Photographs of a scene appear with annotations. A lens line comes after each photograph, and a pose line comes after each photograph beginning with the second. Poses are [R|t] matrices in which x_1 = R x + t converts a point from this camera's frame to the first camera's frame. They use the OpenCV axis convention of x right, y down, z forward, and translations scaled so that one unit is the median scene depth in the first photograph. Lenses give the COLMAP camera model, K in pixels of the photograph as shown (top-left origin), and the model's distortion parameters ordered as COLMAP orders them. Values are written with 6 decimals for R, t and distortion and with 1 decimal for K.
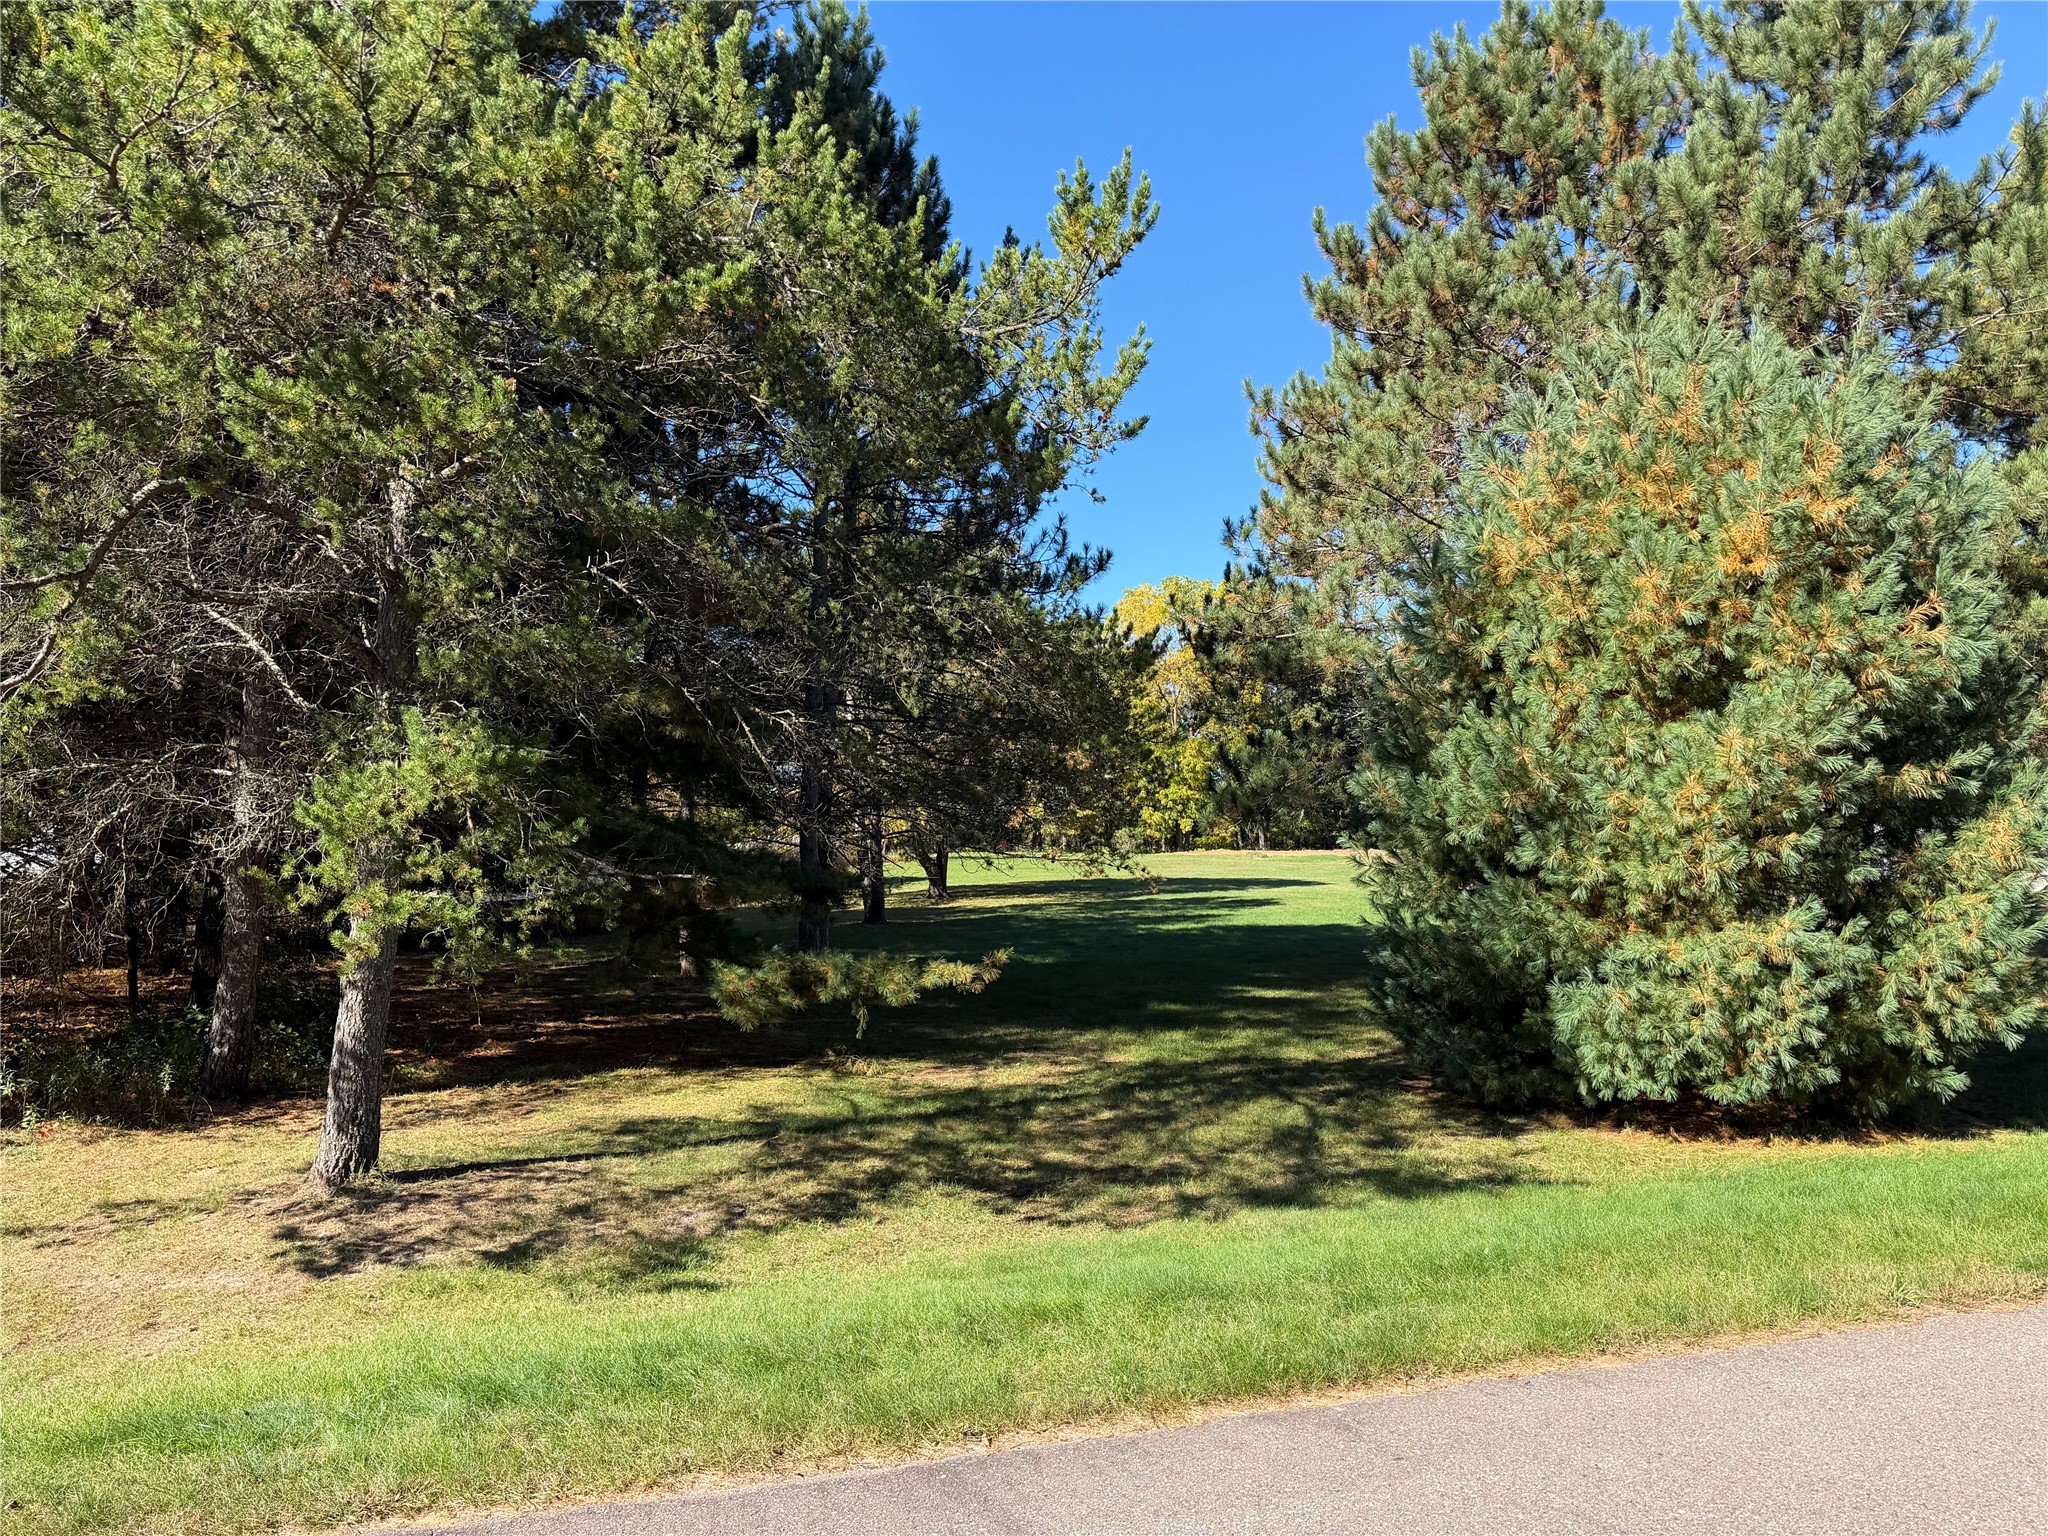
lens RADIAL K [[1459.9, 0, 1023.8], [0, 1459.9, 769.2], [0, 0, 1]] dist [0.079819, -0.101741]
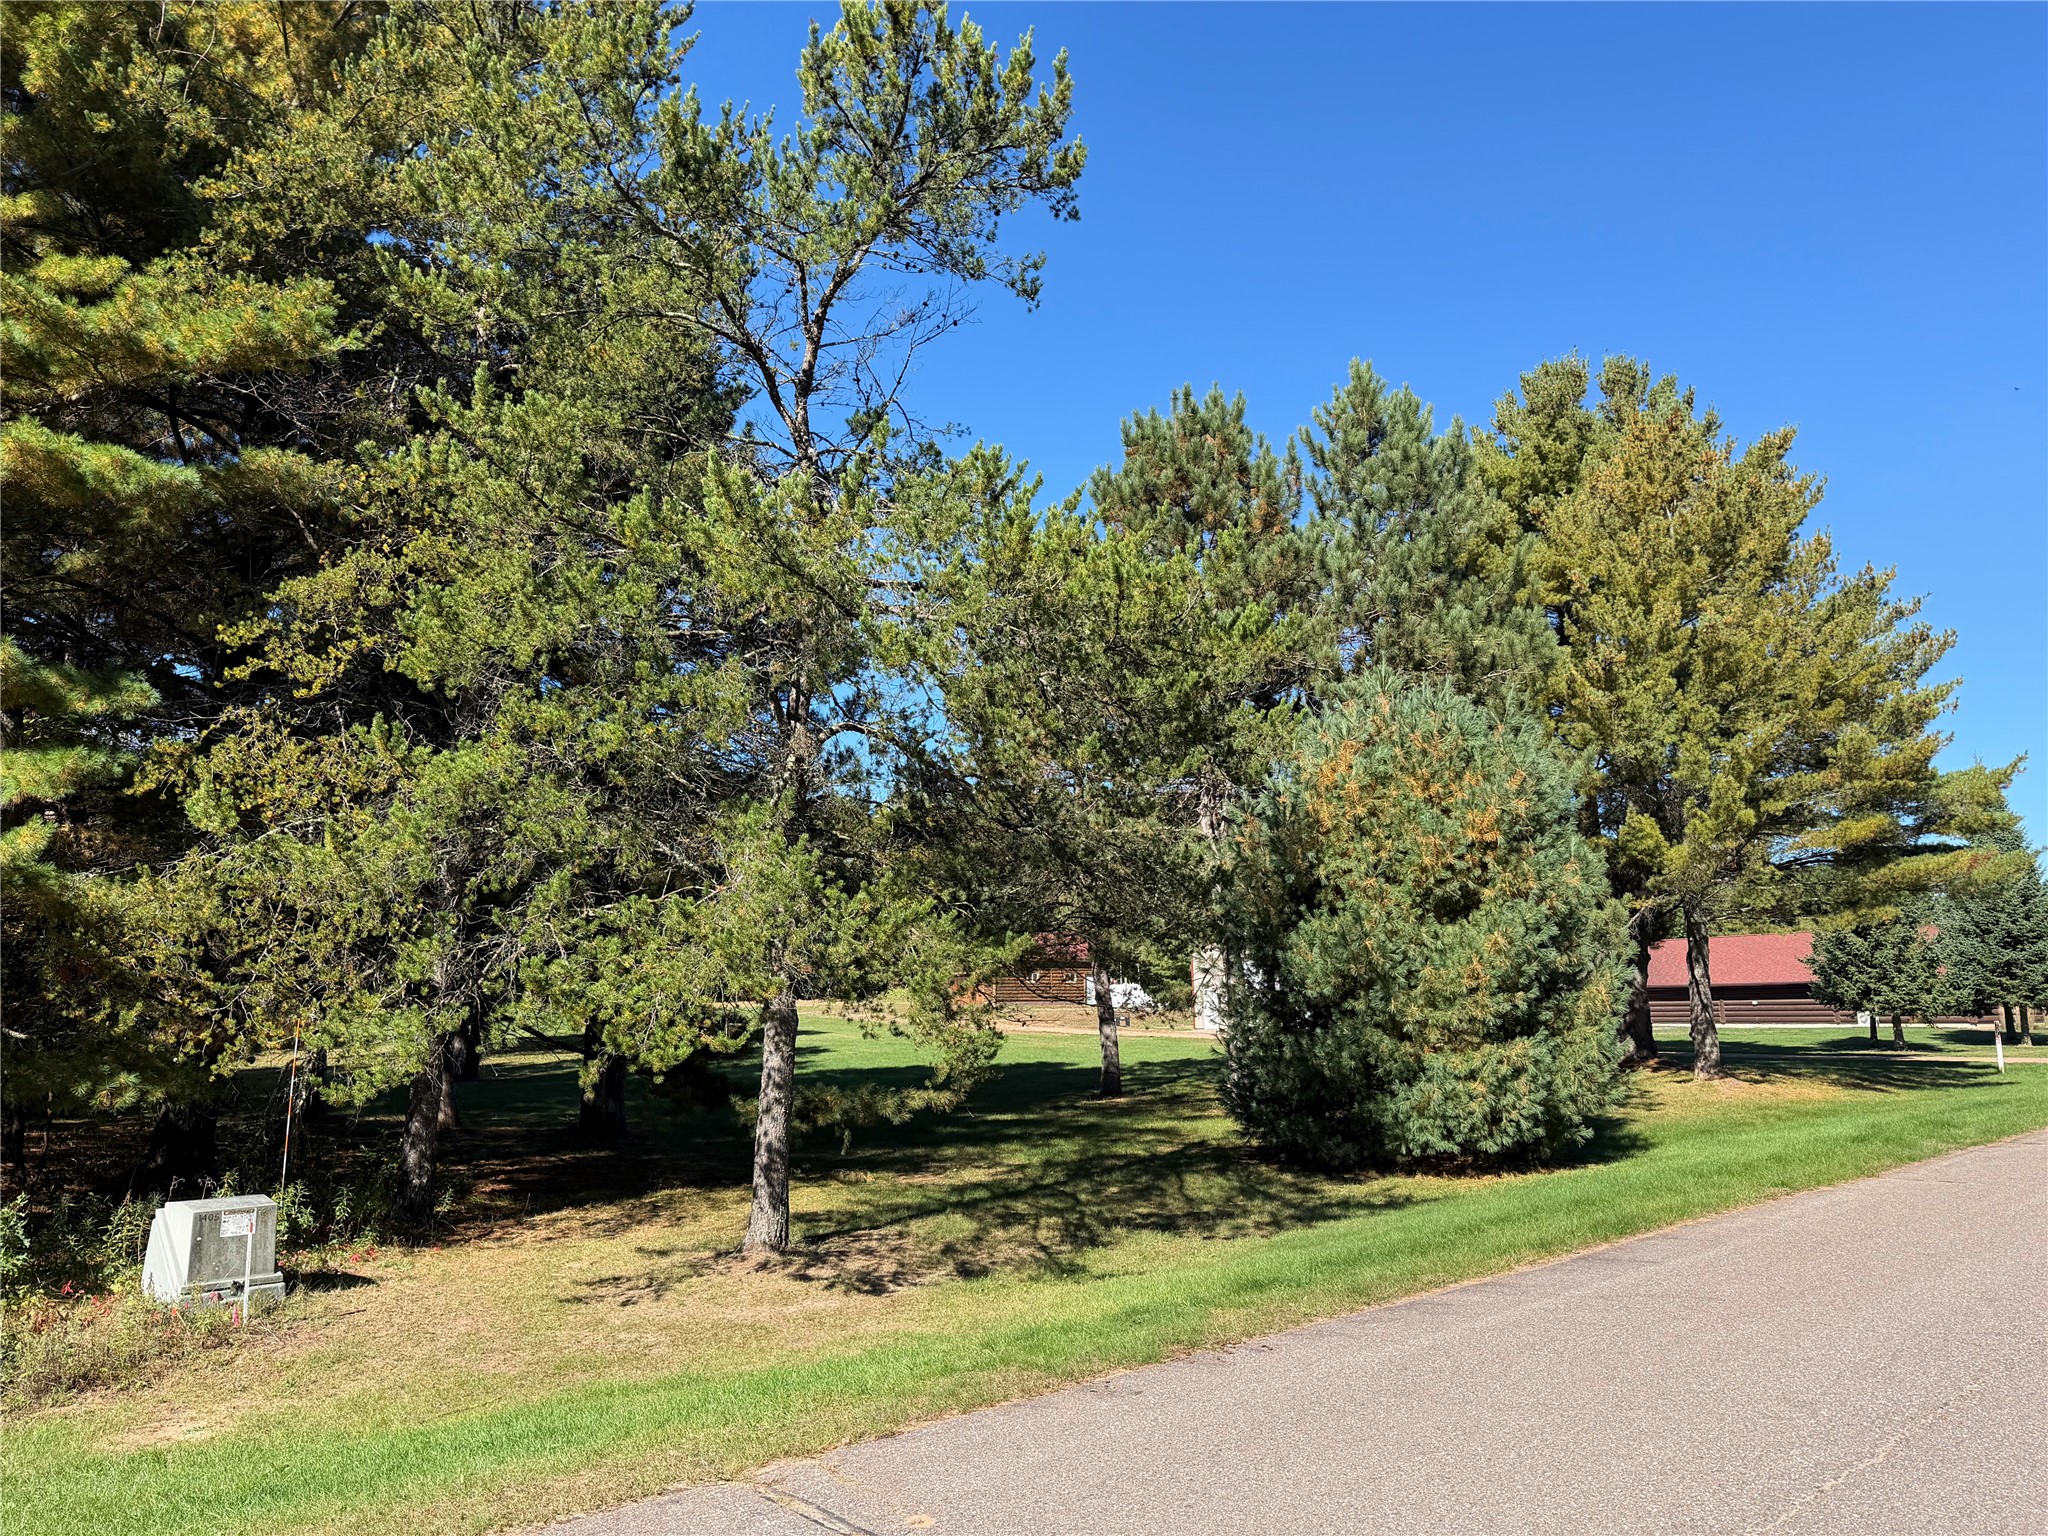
lens RADIAL K [[1459.9, 0, 1028.2], [0, 1459.9, 769.1], [0, 0, 1]] dist [0.079819, -0.101741]
pose [[0.900930, 0.064353, 0.429166, -0.751375], [-0.020173, 0.994085, -0.106713, -0.020639], [-0.433495, 0.087483, 0.896899, -0.329178]]
